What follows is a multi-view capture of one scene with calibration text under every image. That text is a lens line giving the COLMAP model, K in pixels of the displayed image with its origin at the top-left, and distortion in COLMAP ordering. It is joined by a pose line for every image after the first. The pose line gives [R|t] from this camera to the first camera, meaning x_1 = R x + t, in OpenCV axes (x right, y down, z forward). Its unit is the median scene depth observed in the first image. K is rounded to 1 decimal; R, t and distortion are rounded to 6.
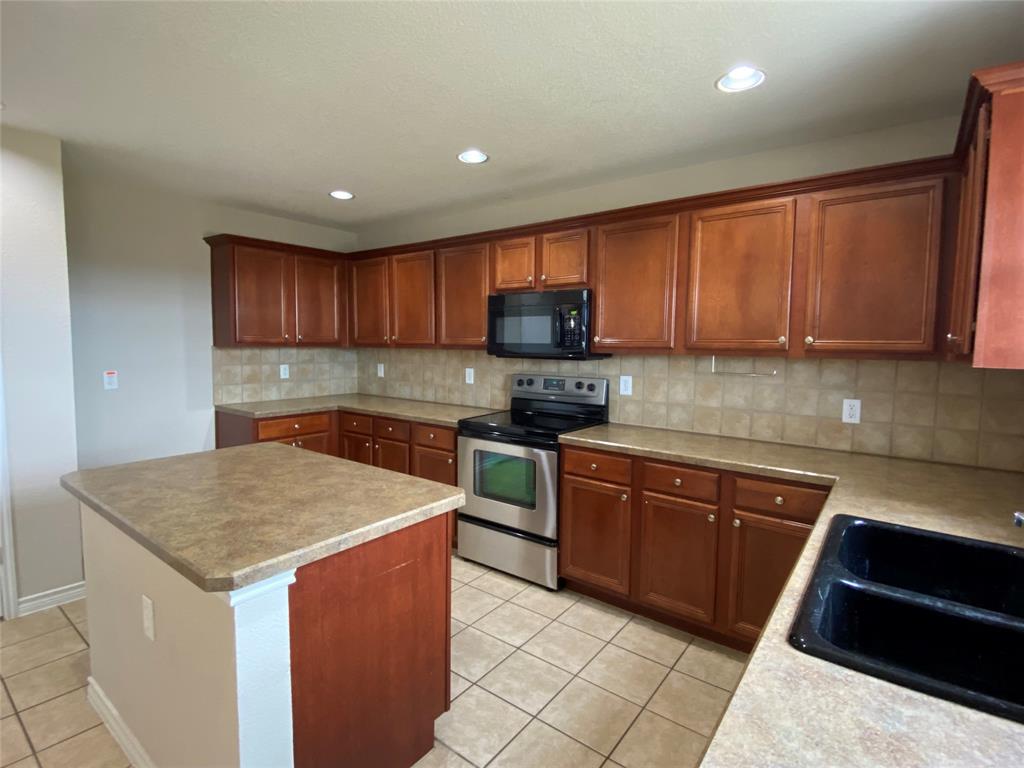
lens RADIAL K [[503.5, 0, 518.0], [0, 503.5, 383.5], [0, 0, 1]] dist [0.012148, -0.001122]
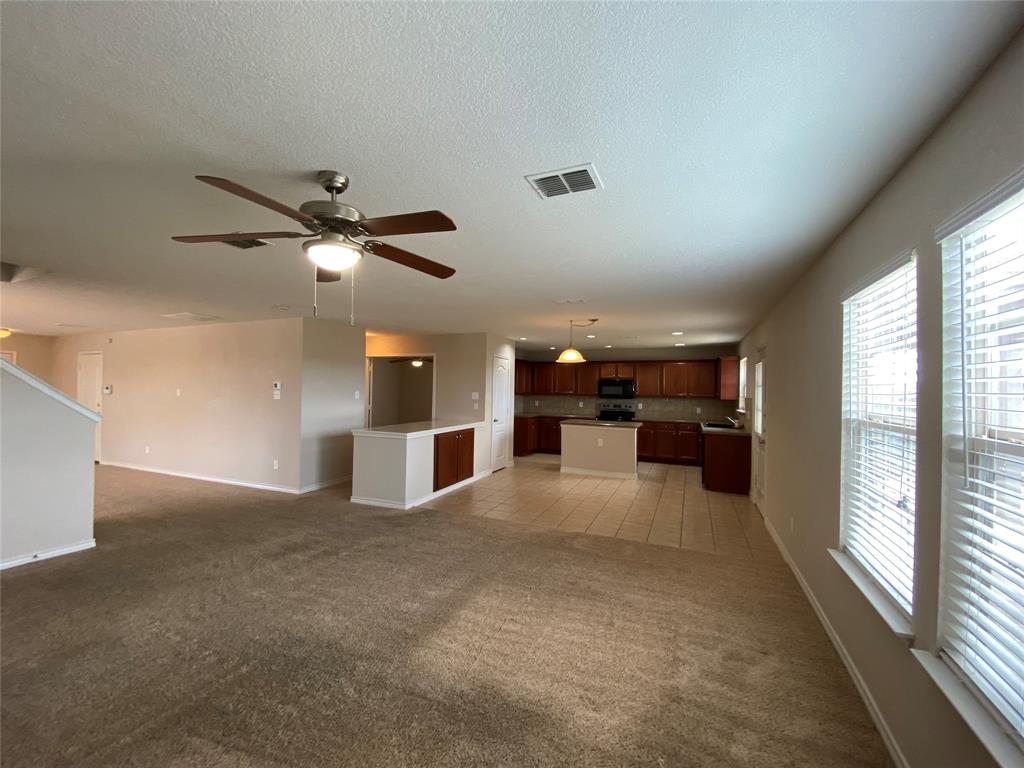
lens RADIAL K [[420.7, 0, 497.3], [0, 420.7, 385.3], [0, 0, 1]] dist [0.000702, -0.000072]
pose [[0.976425, 0.007005, 0.215745, -1.414441], [0.011957, 0.996184, -0.086458, 0.102818], [-0.215527, 0.086999, 0.972615, -1.685396]]
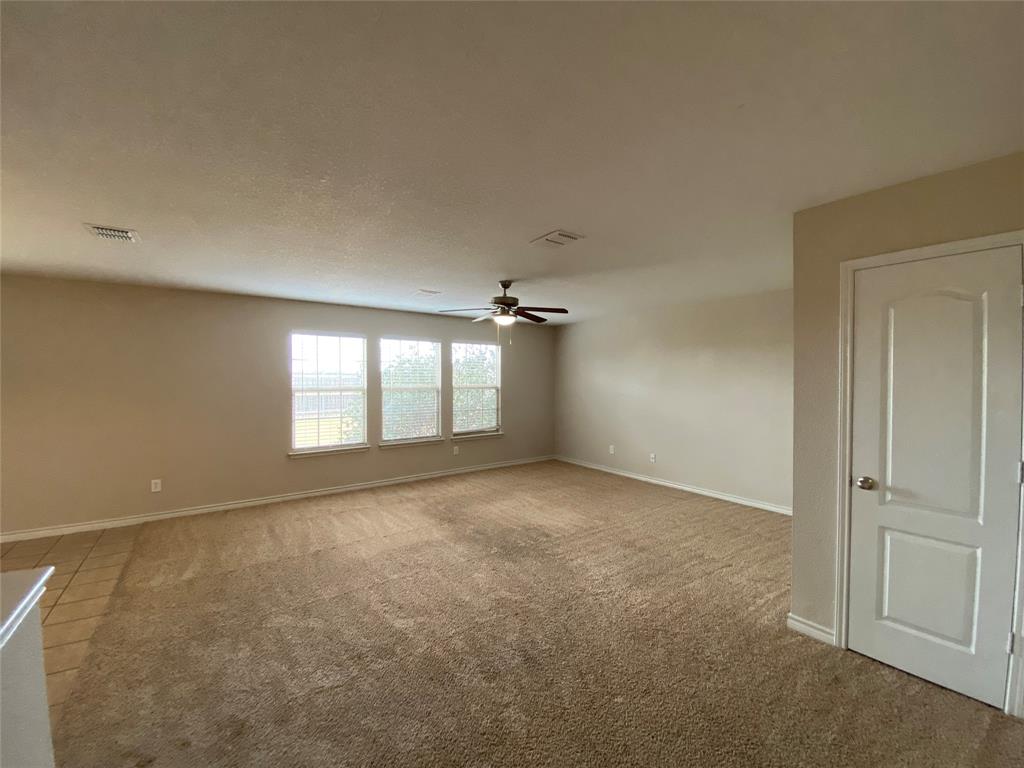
lens RADIAL K [[427.0, 0, 513.9], [0, 427.0, 383.7], [0, 0, 1]] dist [0.052820, -0.039334]
pose [[-0.953231, -0.013094, 0.301960, -1.955740], [0.017088, 0.995129, 0.097093, -0.066471], [-0.301761, 0.097712, -0.948363, 0.254752]]
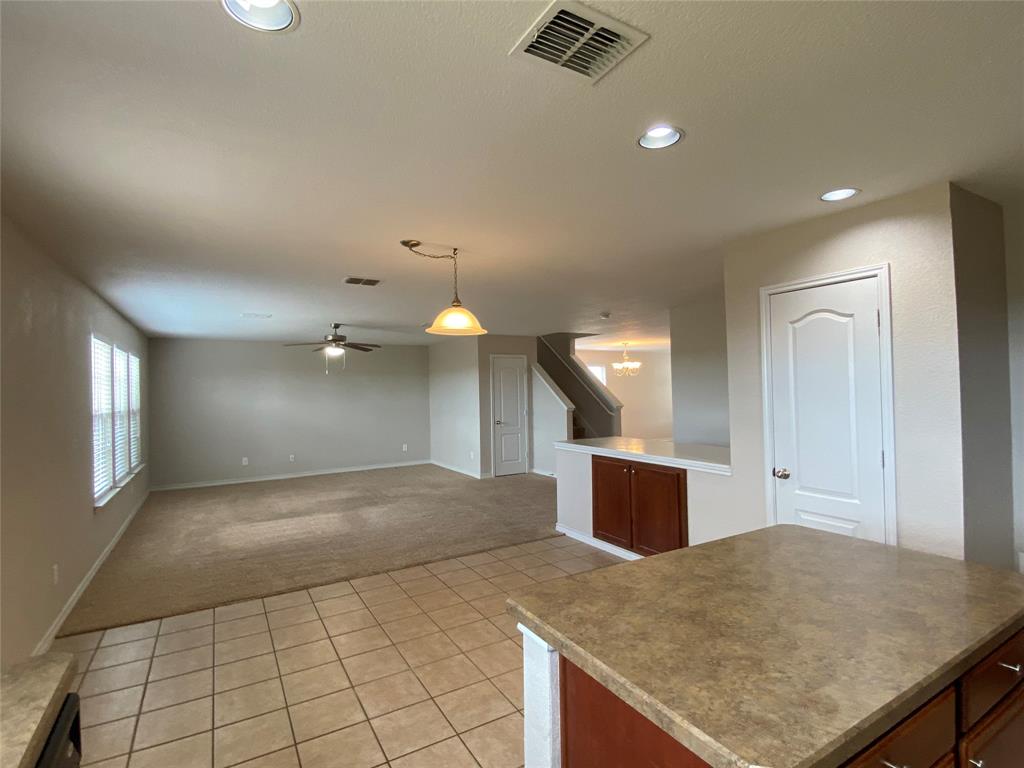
lens RADIAL K [[503.5, 0, 518.0], [0, 503.5, 383.5], [0, 0, 1]] dist [0.012148, -0.001122]
pose [[-0.377630, -0.012761, -0.925869, 0.211927], [-0.059327, 0.998184, 0.010440, -0.062447], [0.924054, 0.058871, -0.377701, 0.515208]]
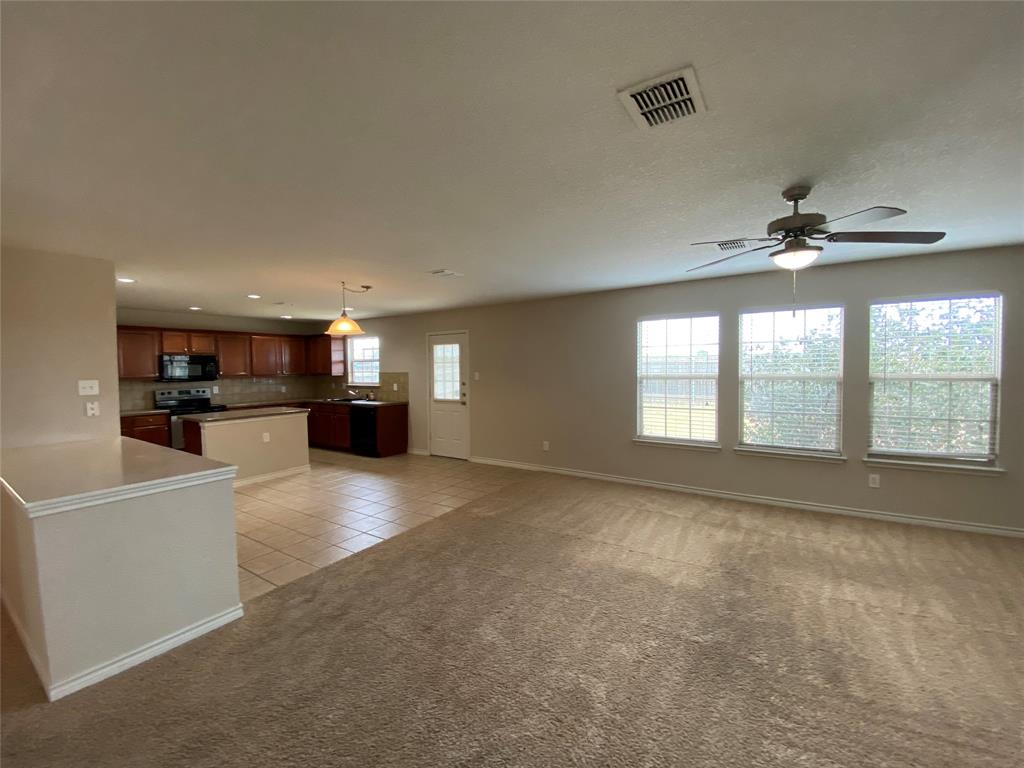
lens RADIAL K [[427.0, 0, 513.9], [0, 427.0, 383.7], [0, 0, 1]] dist [0.052820, -0.039334]
pose [[-0.063302, -0.050356, 0.996723, -2.261846], [0.094628, 0.993924, 0.056225, -0.007443], [-0.993498, 0.097877, -0.058152, -0.487170]]
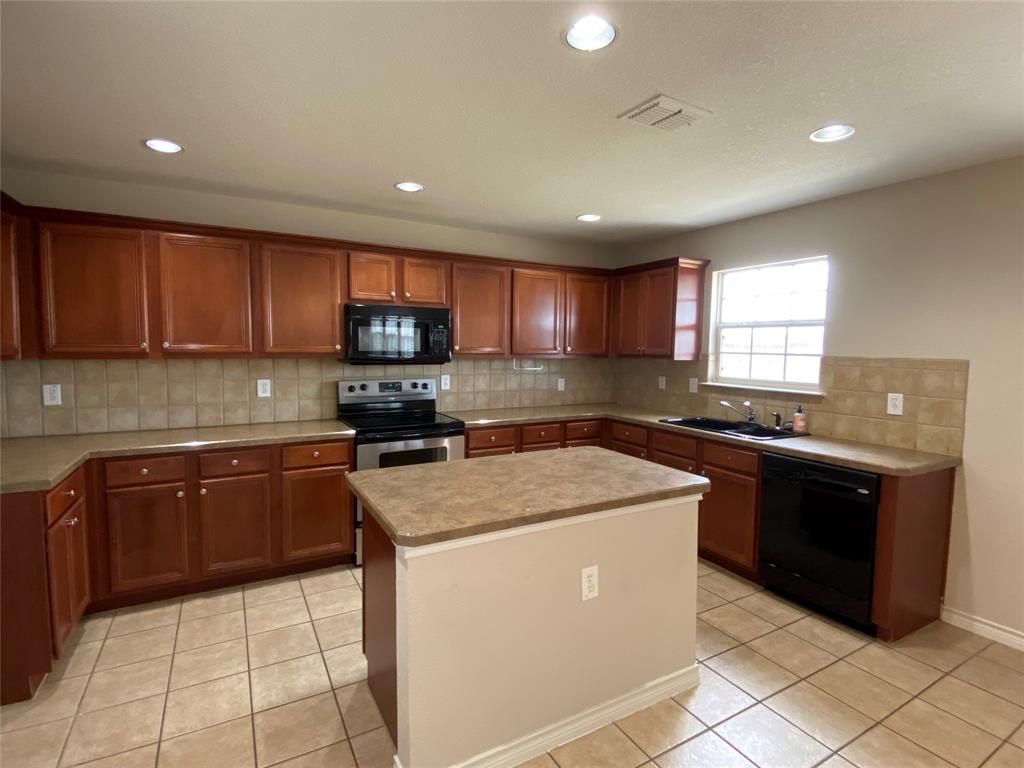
lens RADIAL K [[503.5, 0, 518.0], [0, 503.5, 383.5], [0, 0, 1]] dist [0.012148, -0.001122]
pose [[0.390344, -0.077293, 0.917419, -0.920970], [0.068390, 0.996151, 0.054827, -0.051849], [-0.918126, 0.041341, 0.394127, 0.310953]]
